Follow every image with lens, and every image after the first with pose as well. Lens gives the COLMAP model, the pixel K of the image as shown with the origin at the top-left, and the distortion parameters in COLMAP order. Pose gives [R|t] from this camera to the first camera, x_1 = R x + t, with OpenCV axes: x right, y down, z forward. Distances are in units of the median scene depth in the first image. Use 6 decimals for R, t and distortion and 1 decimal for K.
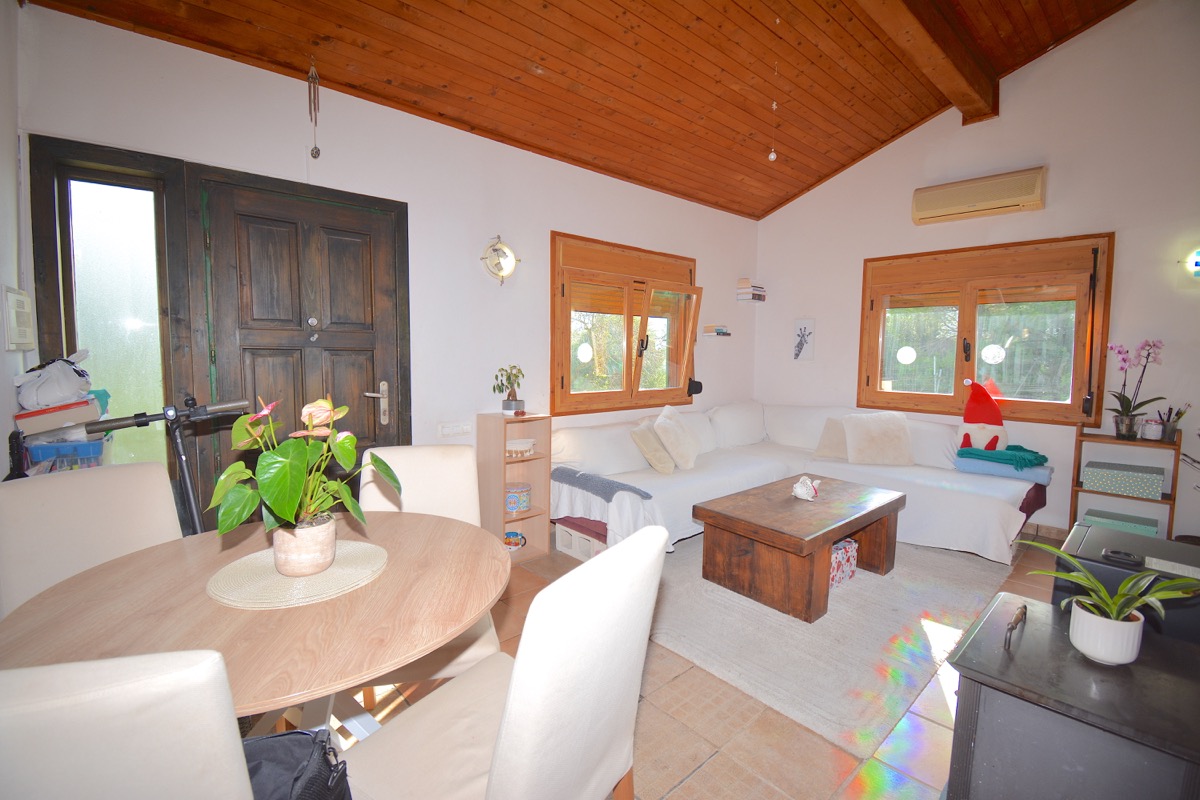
lens RADIAL K [[524.6, 0, 590.7], [0, 524.6, 392.9], [0, 0, 1]] dist [0.009731, -0.018167]
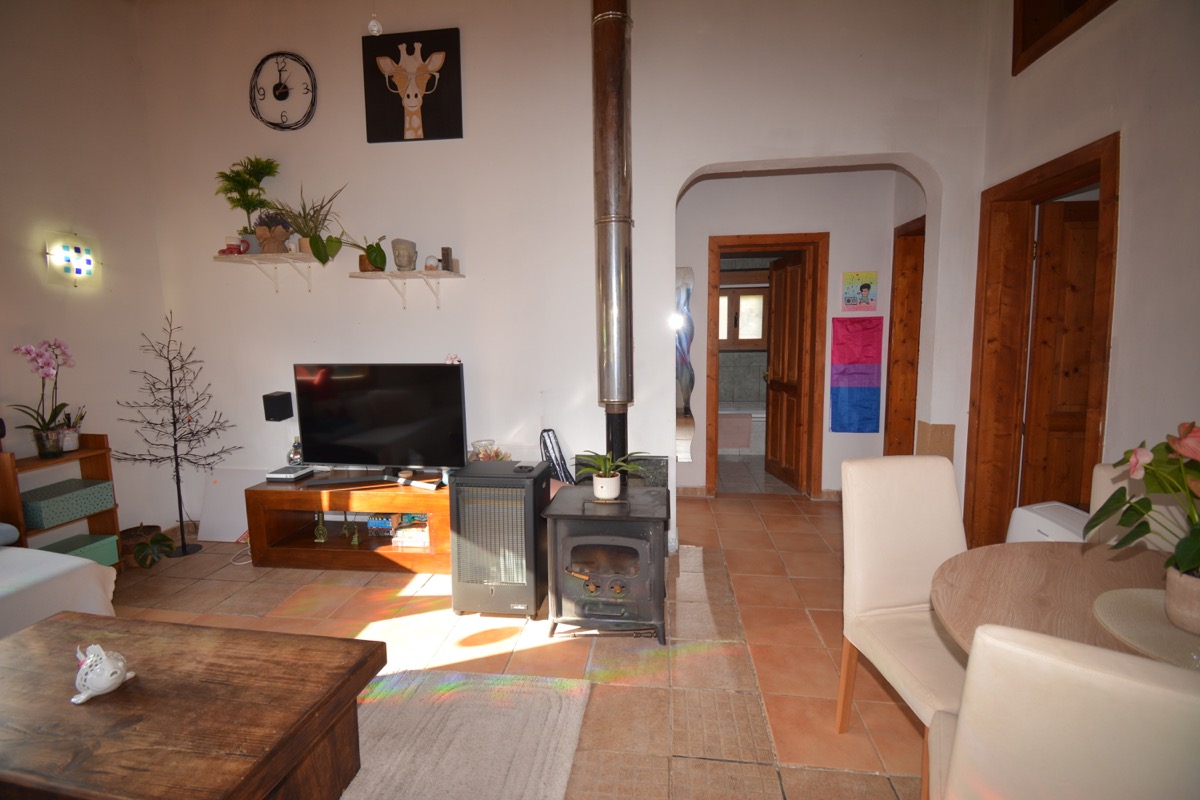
lens RADIAL K [[524.6, 0, 597.2], [0, 524.6, 394.3], [0, 0, 1]] dist [0.009731, -0.018167]
pose [[-0.664047, -0.082951, 0.743075, -0.160119], [0.071726, 0.982176, 0.173740, -0.082735], [-0.744242, 0.168669, -0.646262, 0.750795]]
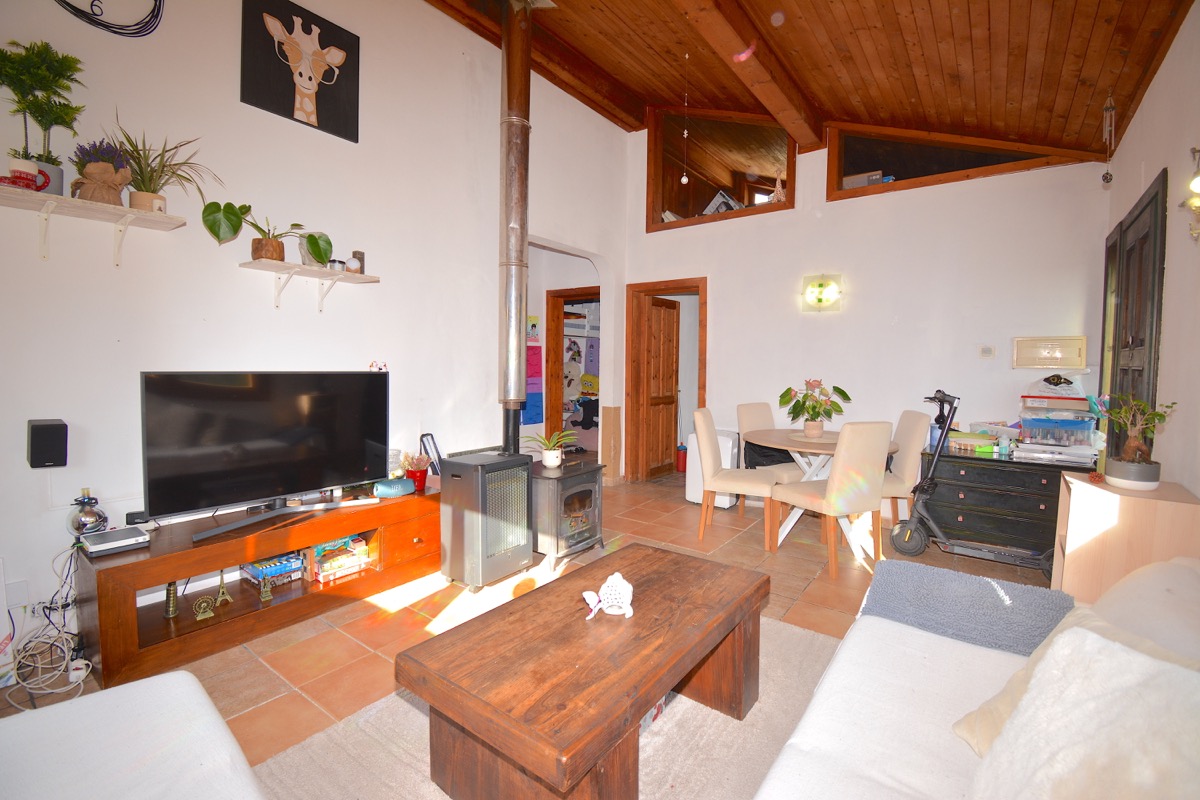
lens RADIAL K [[524.6, 0, 595.9], [0, 524.6, 395.2], [0, 0, 1]] dist [0.009731, -0.018167]
pose [[-0.975794, -0.007023, -0.218580, 0.448041], [-0.037800, 0.989857, 0.136945, -0.090600], [0.215401, 0.141892, -0.966162, 1.230543]]
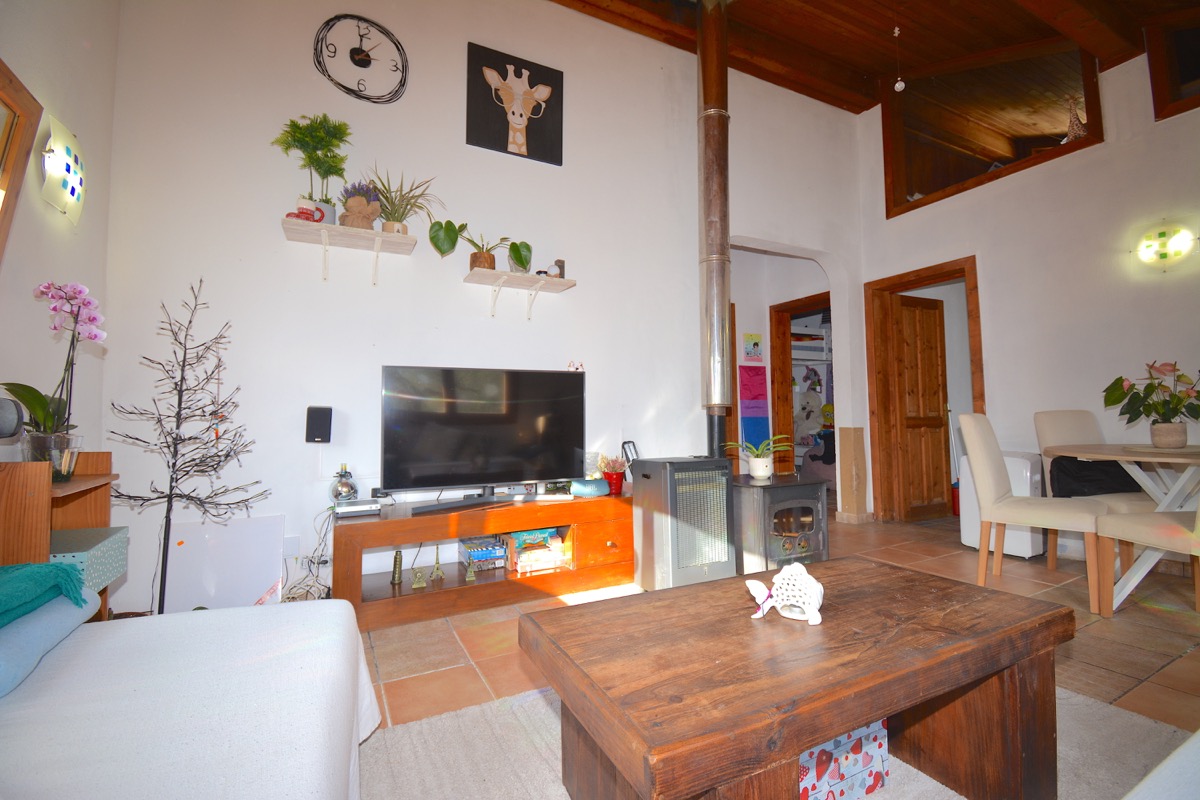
lens RADIAL K [[524.6, 0, 595.8], [0, 524.6, 396.1], [0, 0, 1]] dist [0.009731, -0.018167]
pose [[-0.970754, 0.013953, 0.239672, 0.371437], [0.024150, 0.998921, 0.039665, 0.002175], [-0.238860, 0.044293, -0.970043, 1.168050]]
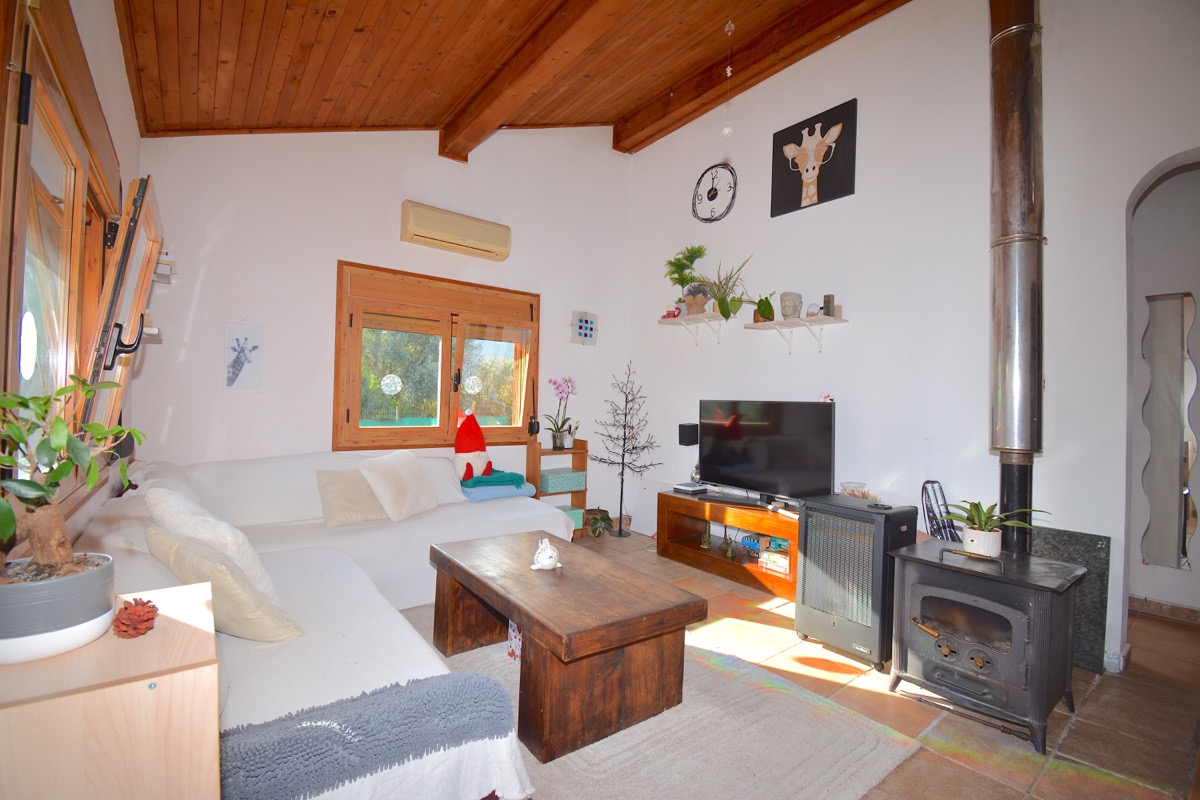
lens RADIAL K [[524.6, 0, 594.4], [0, 524.6, 395.8], [0, 0, 1]] dist [0.009731, -0.018167]
pose [[0.065462, 0.005176, 0.997842, -0.279542], [0.058235, 0.998262, -0.008998, -0.029147], [-0.996154, 0.058698, 0.065046, 0.702870]]
